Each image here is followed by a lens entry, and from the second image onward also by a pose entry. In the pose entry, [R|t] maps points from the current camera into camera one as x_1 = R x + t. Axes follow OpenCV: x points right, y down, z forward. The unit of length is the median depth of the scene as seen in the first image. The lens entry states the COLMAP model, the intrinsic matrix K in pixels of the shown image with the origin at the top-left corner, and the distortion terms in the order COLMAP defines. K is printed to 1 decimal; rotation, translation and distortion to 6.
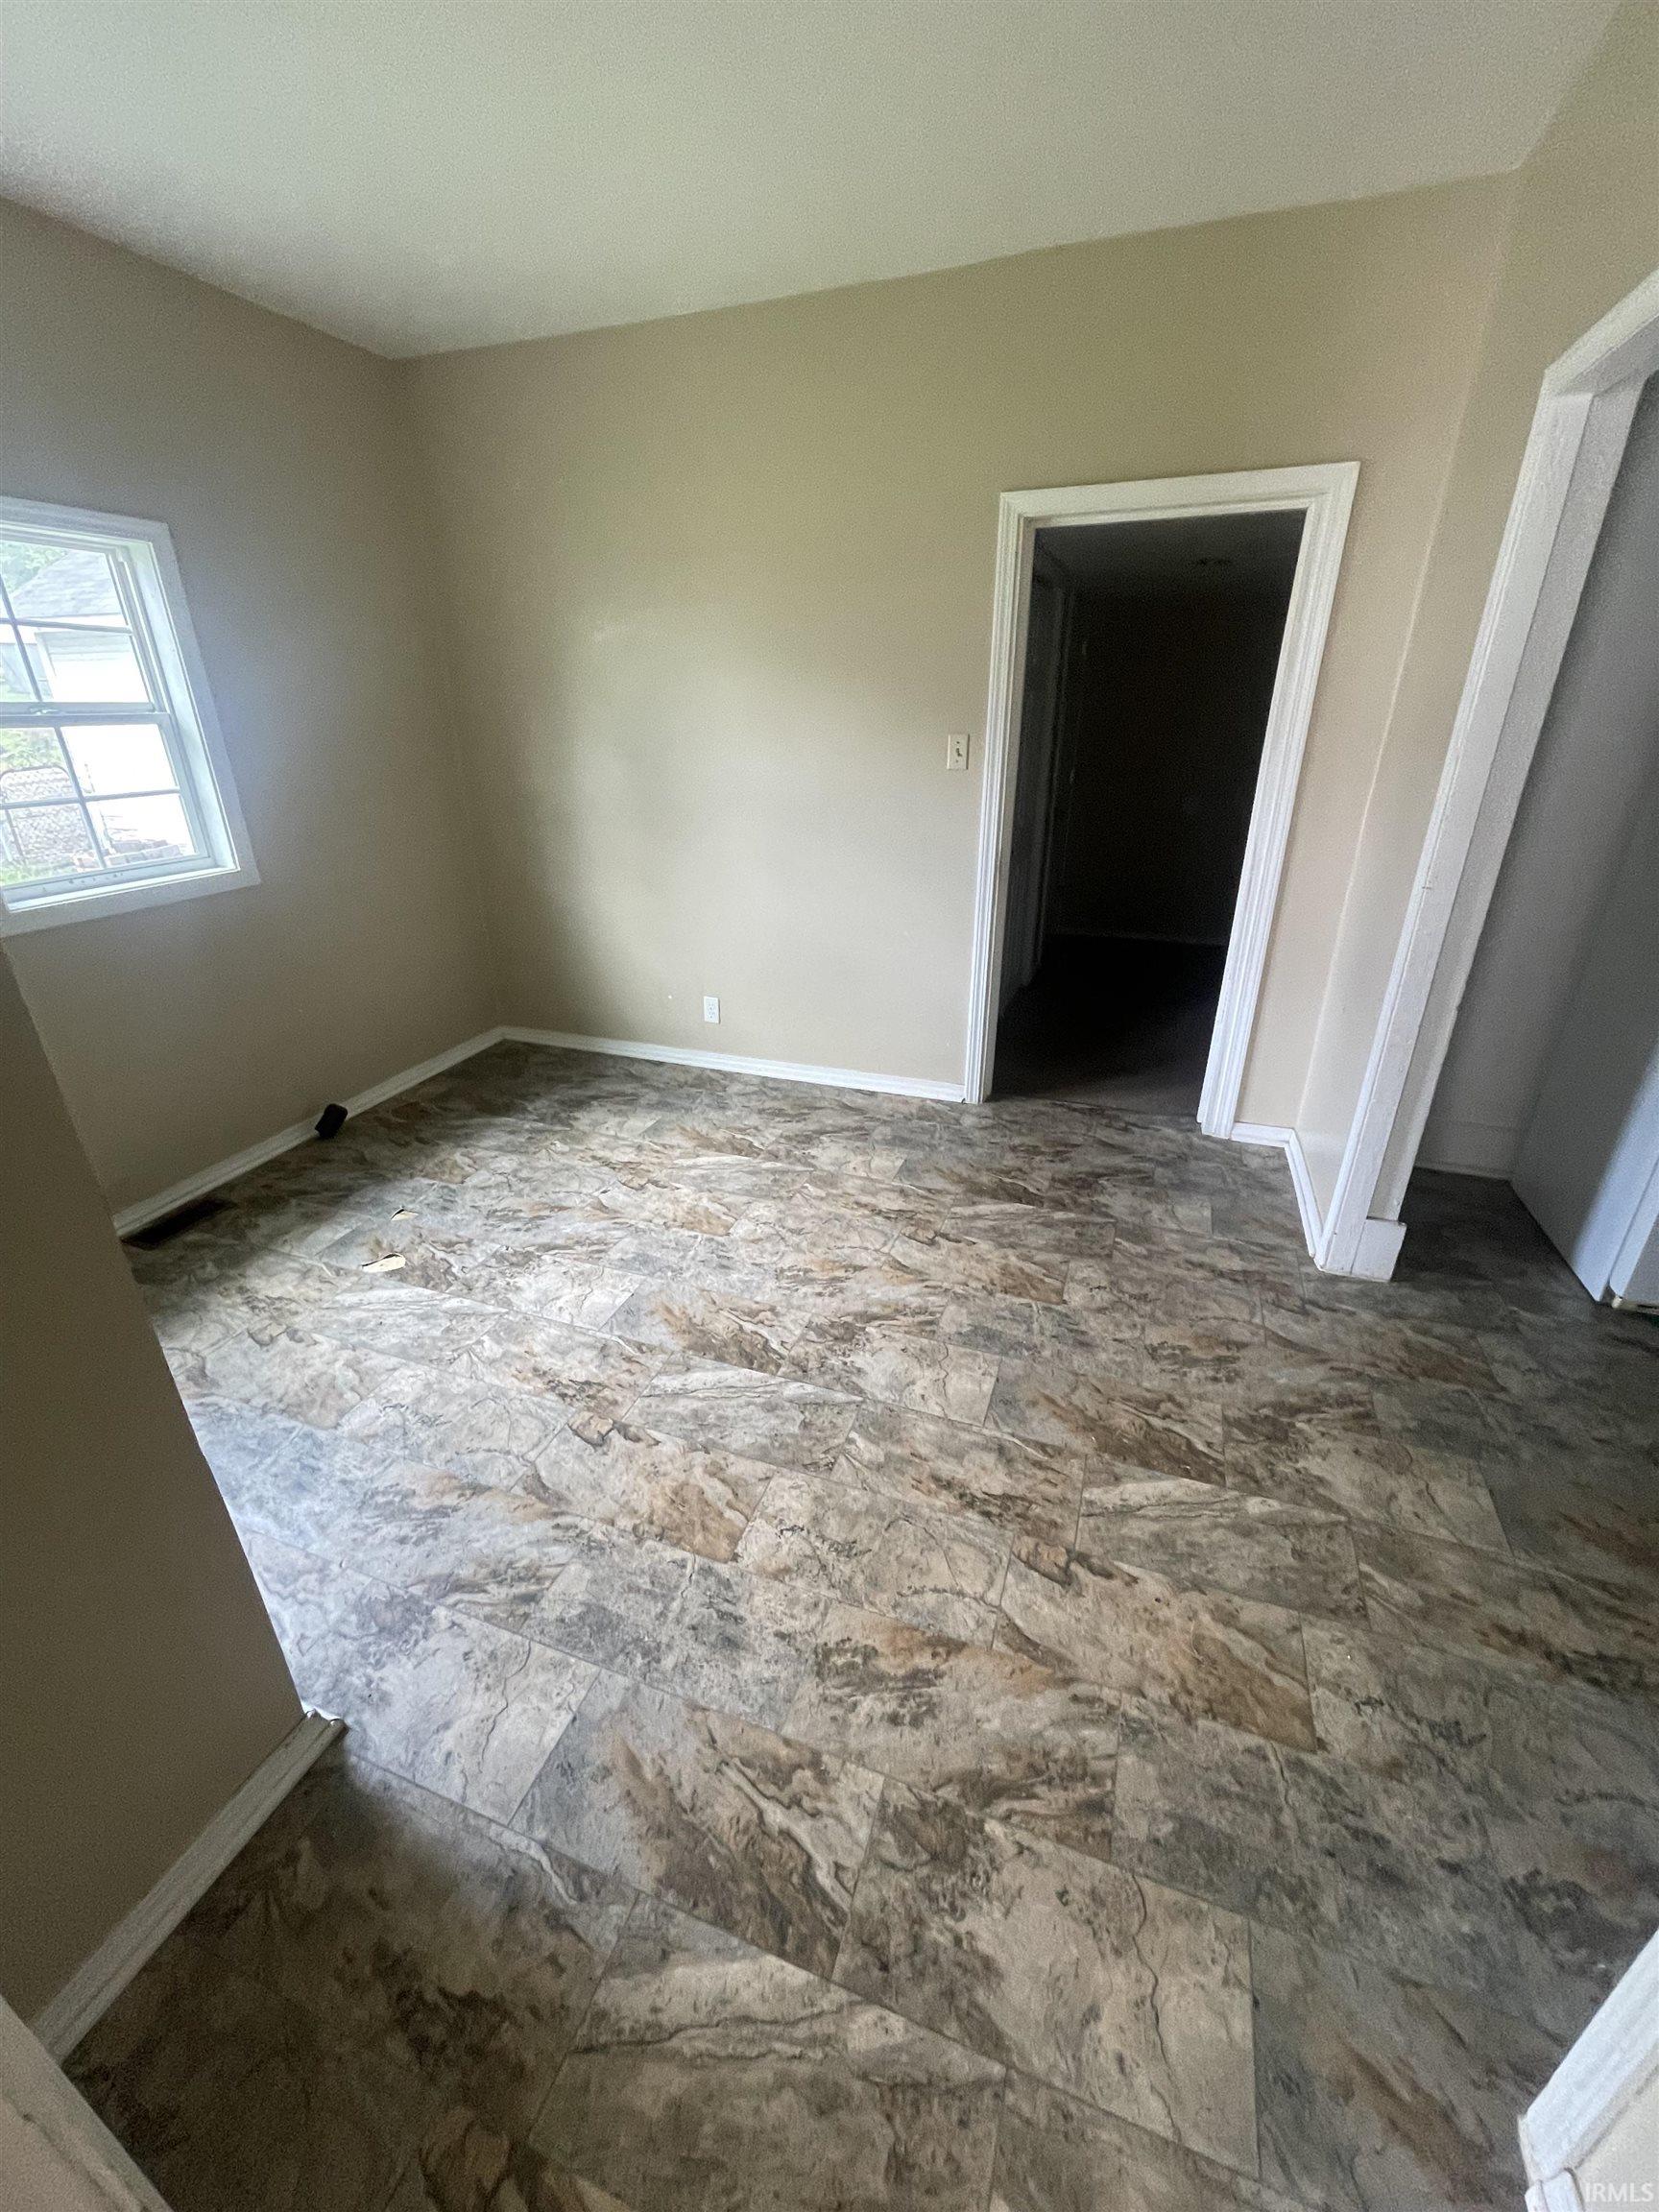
lens RADIAL K [[906.9, 0, 811.0], [0, 906.9, 1115.9], [0, 0, 1]] dist [0.004314, 0.001612]
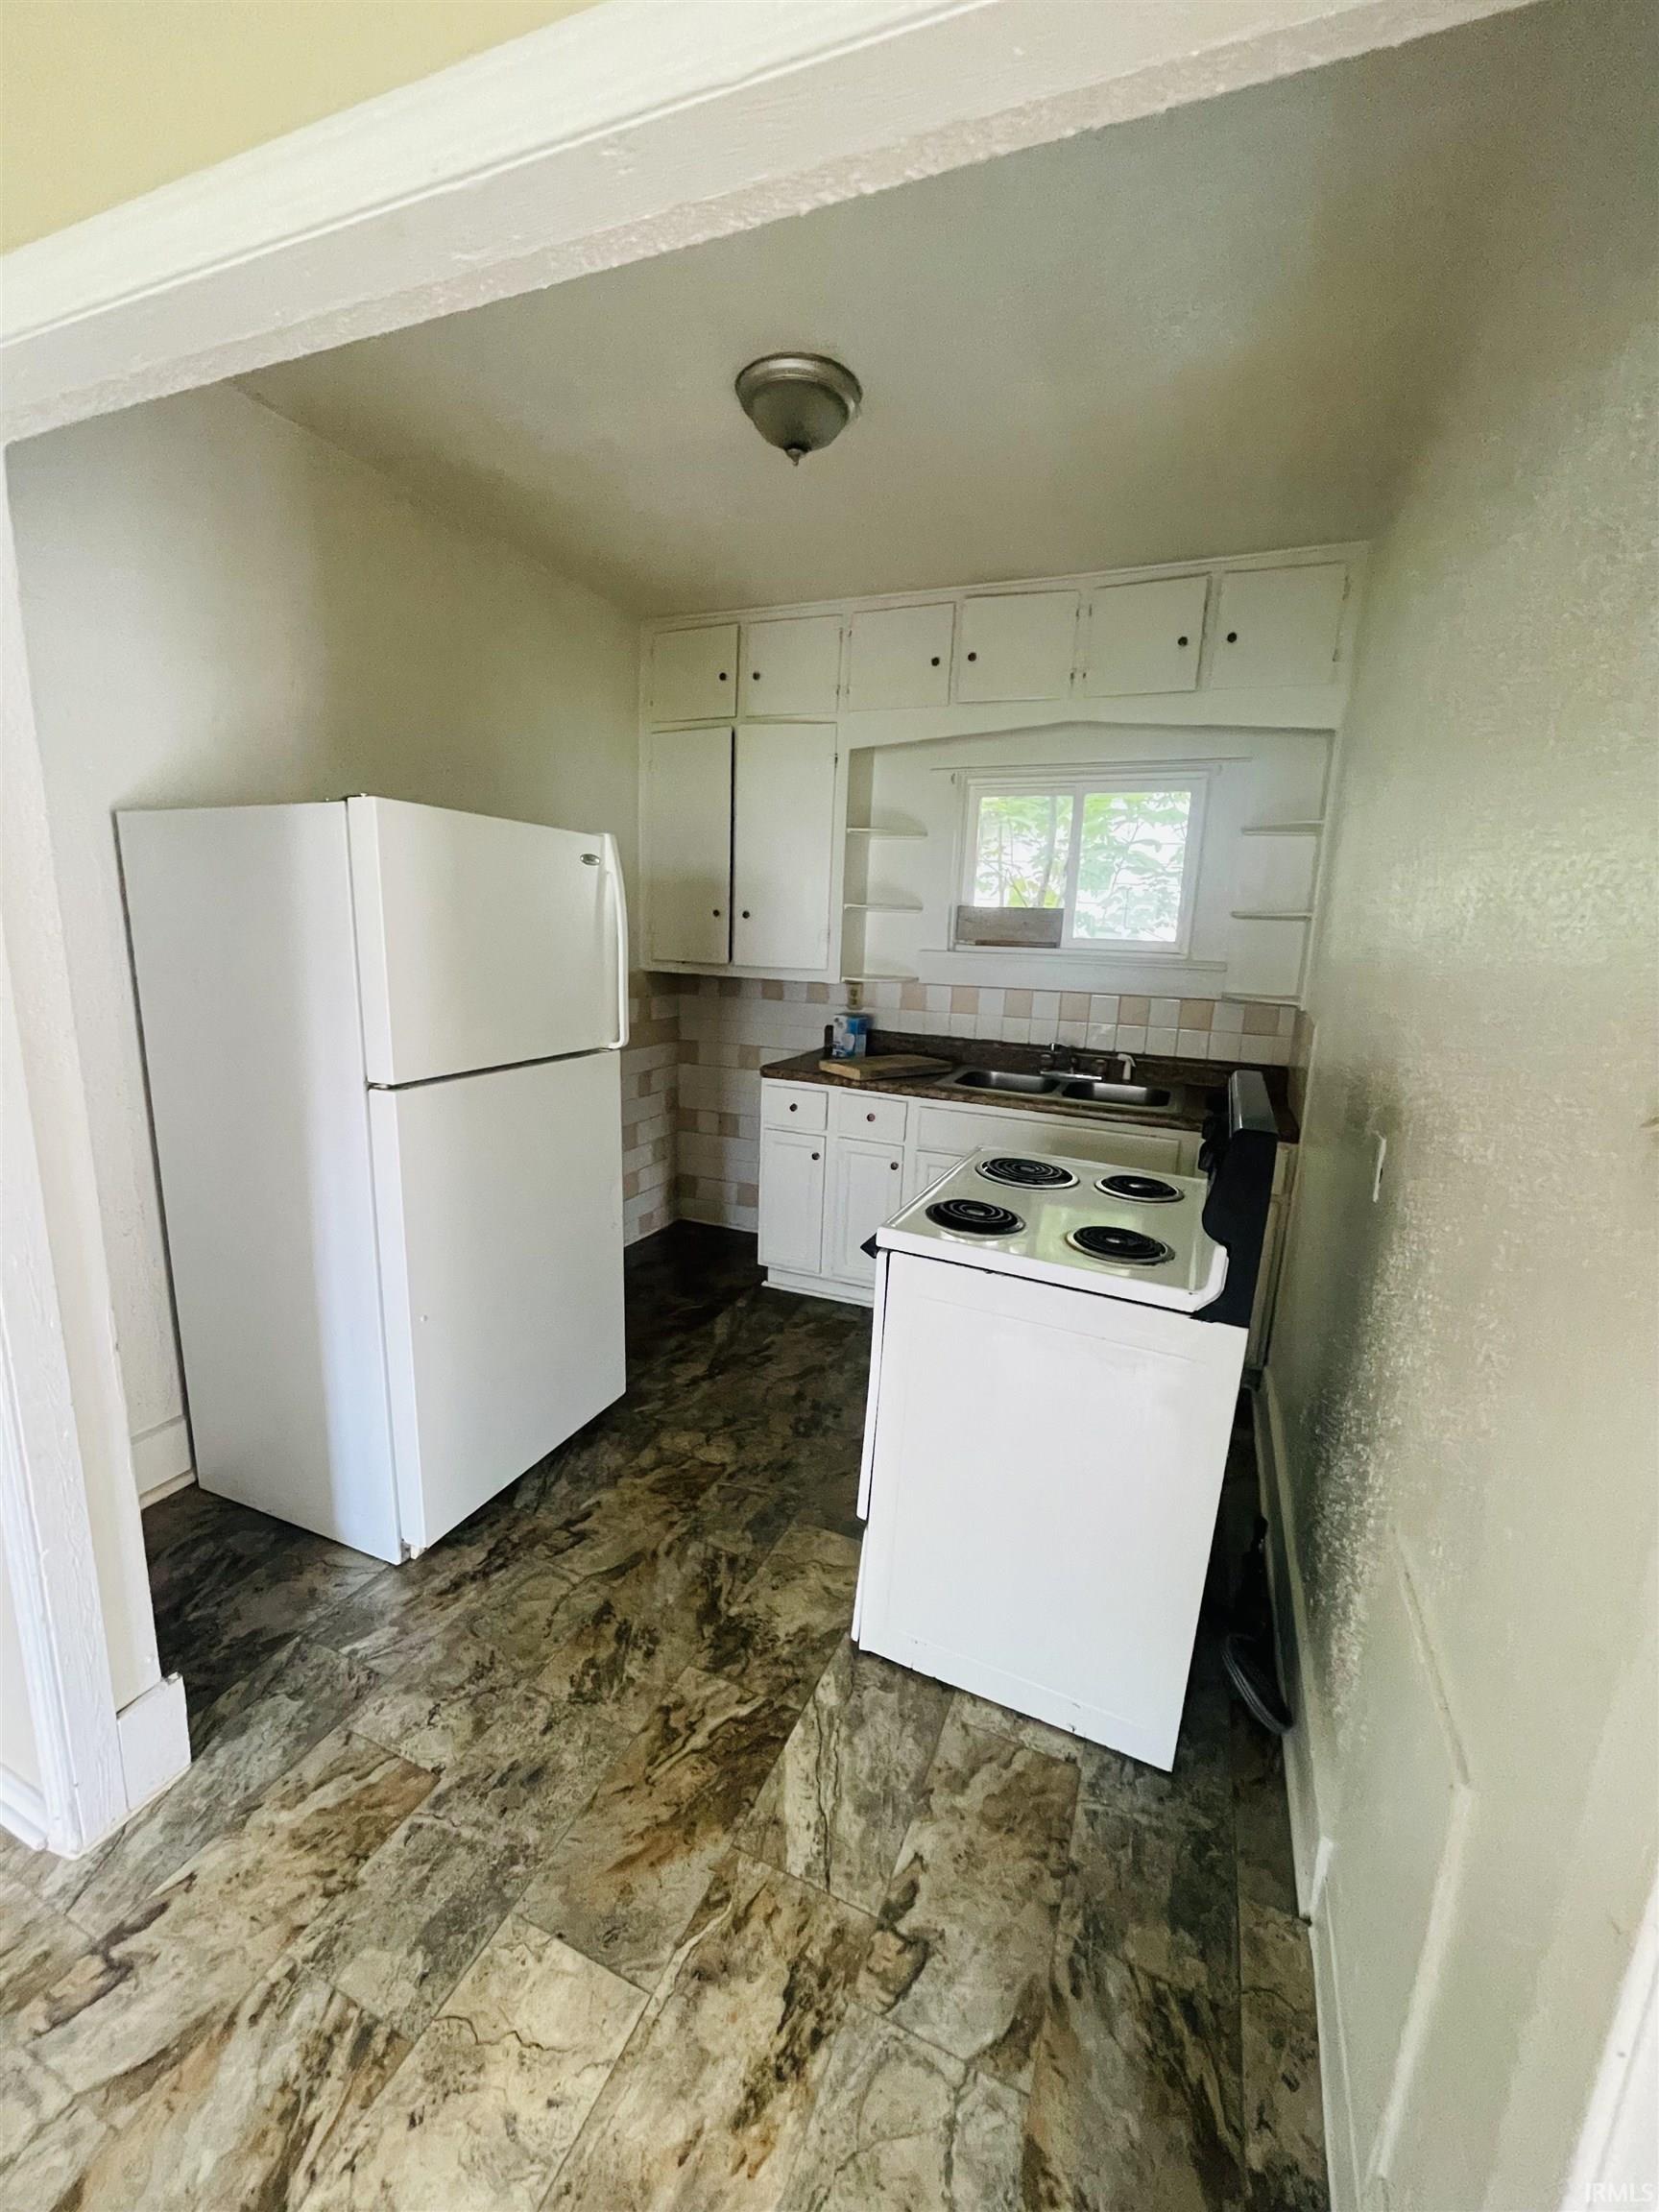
lens RADIAL K [[906.9, 0, 813.3], [0, 906.9, 1114.7], [0, 0, 1]] dist [0.004314, 0.001612]
pose [[0.045516, -0.179562, 0.982693, -0.901897], [0.378718, 0.913381, 0.149356, -0.120964], [-0.924392, 0.365366, 0.109576, 0.322272]]
